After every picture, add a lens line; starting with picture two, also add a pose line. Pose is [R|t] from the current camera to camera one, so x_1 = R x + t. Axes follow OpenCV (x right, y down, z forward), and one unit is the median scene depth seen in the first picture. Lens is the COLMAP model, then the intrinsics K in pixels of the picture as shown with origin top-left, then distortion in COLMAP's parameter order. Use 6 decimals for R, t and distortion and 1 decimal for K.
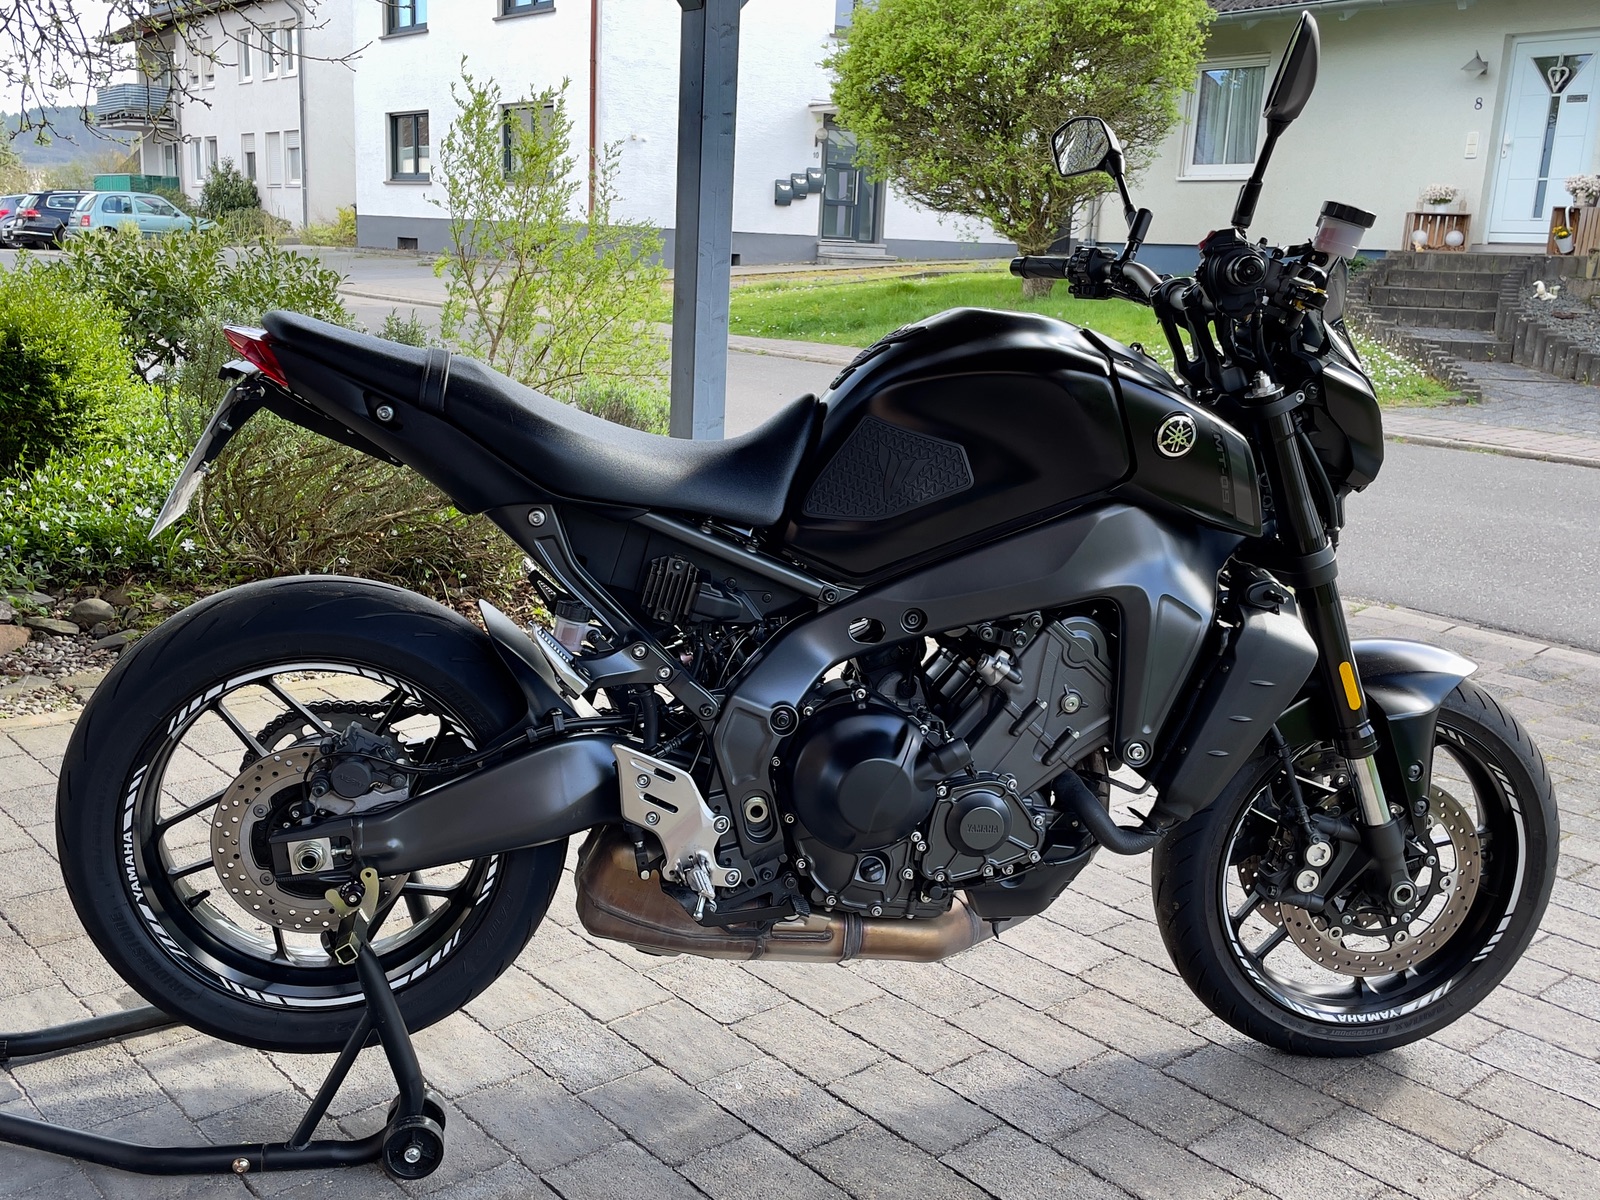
lens RADIAL K [[1517.0, 0, 800.0], [0, 1517.0, 600.0], [0, 0, 1]] dist [0.023721, 0.001832]
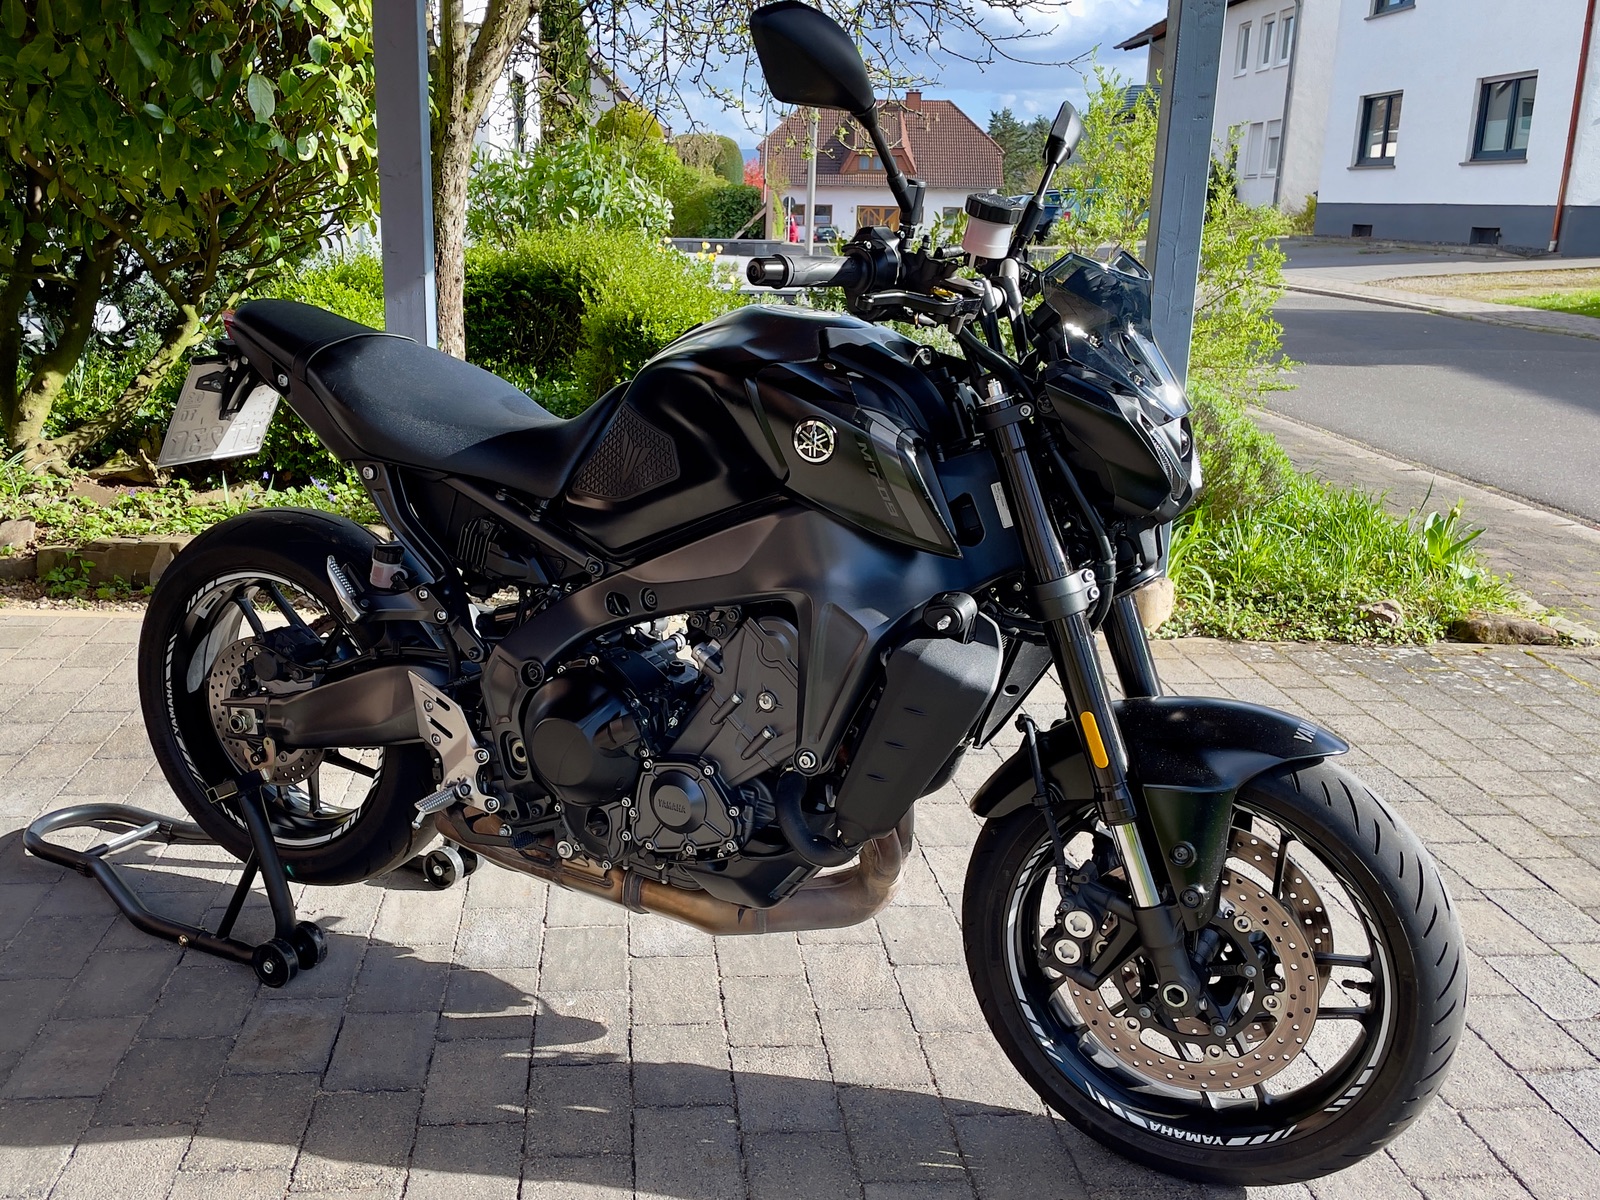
lens RADIAL K [[1517.0, 0, 800.0], [0, 1517.0, 600.0], [0, 0, 1]] dist [0.023721, 0.001832]
pose [[0.816757, 0.120849, -0.564184, 0.643021], [-0.116938, 0.992197, 0.043242, -0.038371], [0.565007, 0.030656, 0.824516, 0.156631]]
